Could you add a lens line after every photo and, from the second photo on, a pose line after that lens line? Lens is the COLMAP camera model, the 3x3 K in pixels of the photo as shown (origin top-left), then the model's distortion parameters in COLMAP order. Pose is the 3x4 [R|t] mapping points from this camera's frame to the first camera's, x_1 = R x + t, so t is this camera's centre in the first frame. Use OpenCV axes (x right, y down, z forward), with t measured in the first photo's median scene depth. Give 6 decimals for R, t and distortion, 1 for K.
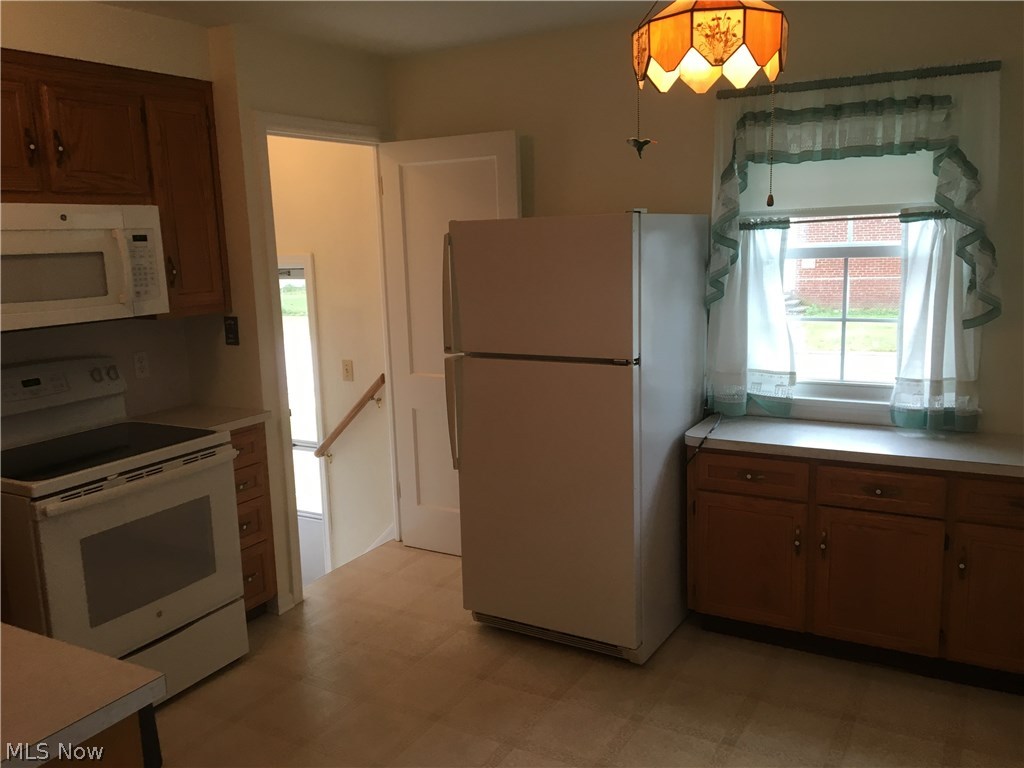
lens RADIAL K [[861.4, 0, 510.5], [0, 861.4, 383.7], [0, 0, 1]] dist [0.055096, -0.058495]
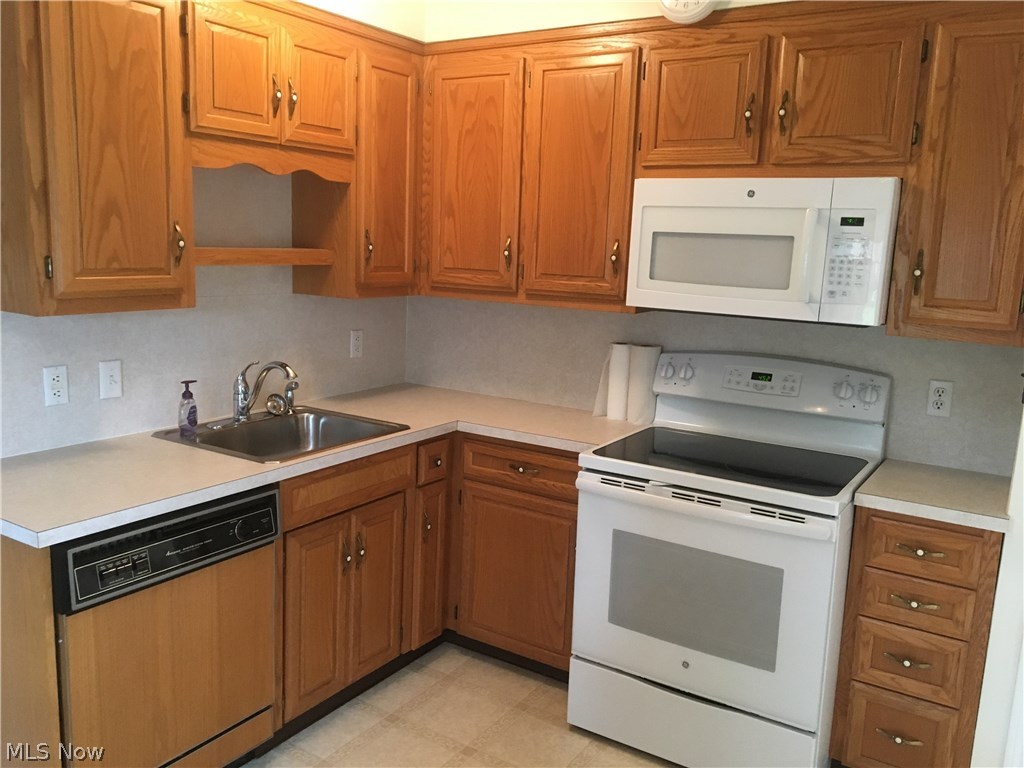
lens RADIAL K [[861.4, 0, 511.7], [0, 861.4, 384.9], [0, 0, 1]] dist [0.055096, -0.058495]
pose [[-0.048518, 0.204885, -0.977583, 0.362208], [-0.208409, 0.955116, 0.210520, -0.132583], [0.976838, 0.213951, -0.003641, 0.764258]]
